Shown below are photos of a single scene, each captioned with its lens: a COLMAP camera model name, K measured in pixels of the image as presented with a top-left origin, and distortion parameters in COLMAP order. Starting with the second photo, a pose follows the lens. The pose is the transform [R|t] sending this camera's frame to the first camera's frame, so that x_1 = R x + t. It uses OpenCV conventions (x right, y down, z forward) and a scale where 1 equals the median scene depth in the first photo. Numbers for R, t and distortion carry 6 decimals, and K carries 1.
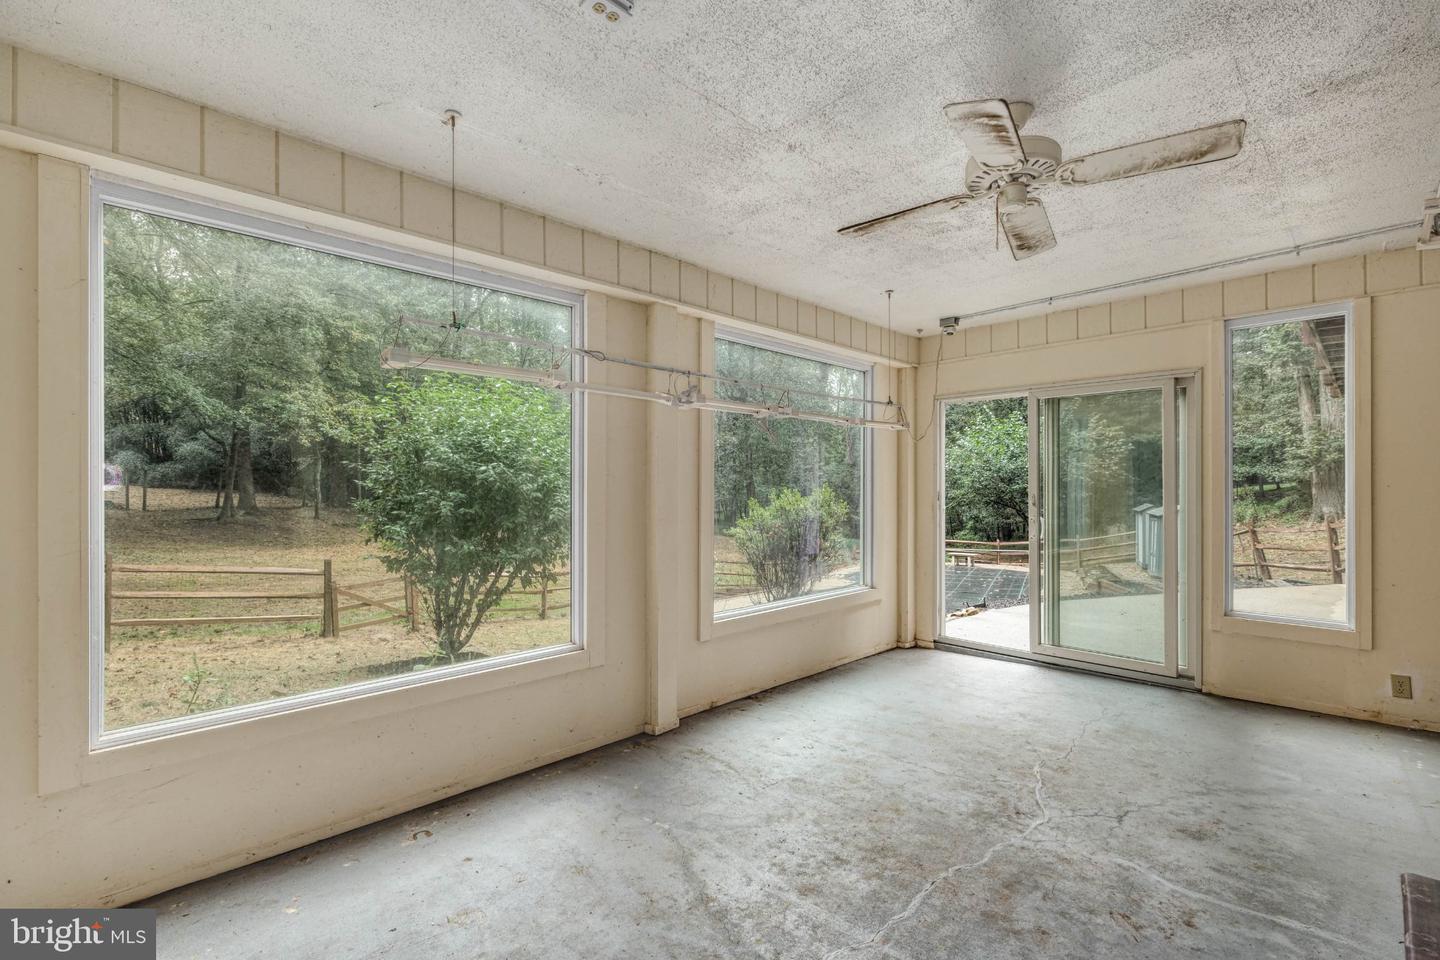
lens RADIAL K [[630.4, 0, 720.1], [0, 630.4, 481.0], [0, 0, 1]] dist [-0.001939, 0.000040]
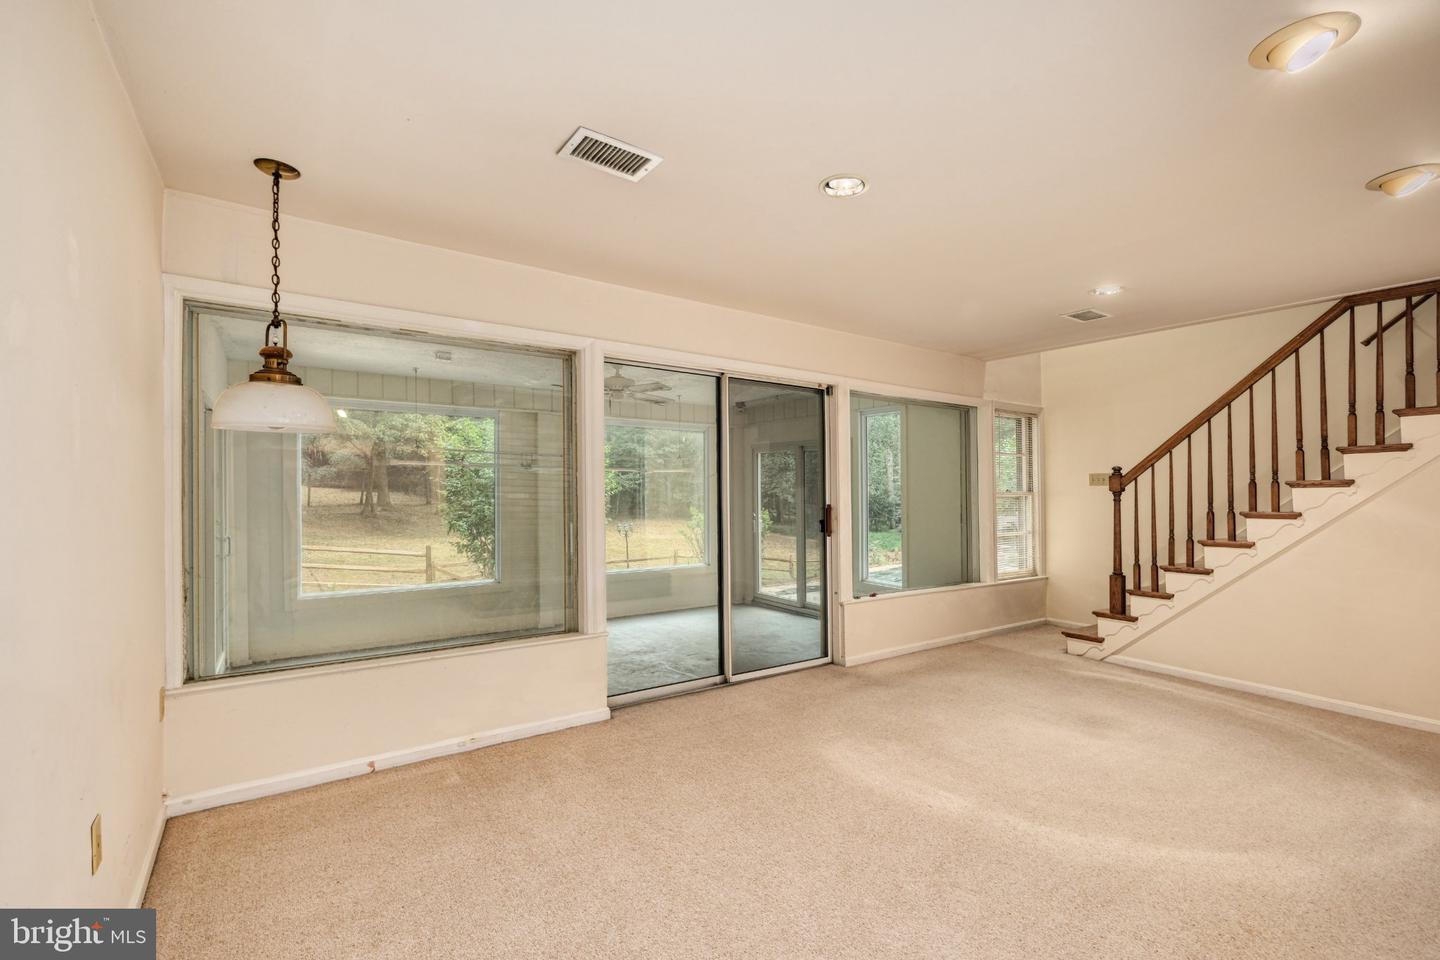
lens RADIAL K [[630.4, 0, 719.0], [0, 630.4, 483.7], [0, 0, 1]] dist [-0.001939, 0.000040]
pose [[0.986841, 0.006322, -0.161569, 0.114385], [-0.005561, 0.999971, 0.005162, -0.010373], [0.161597, -0.004196, 0.986848, -0.128922]]
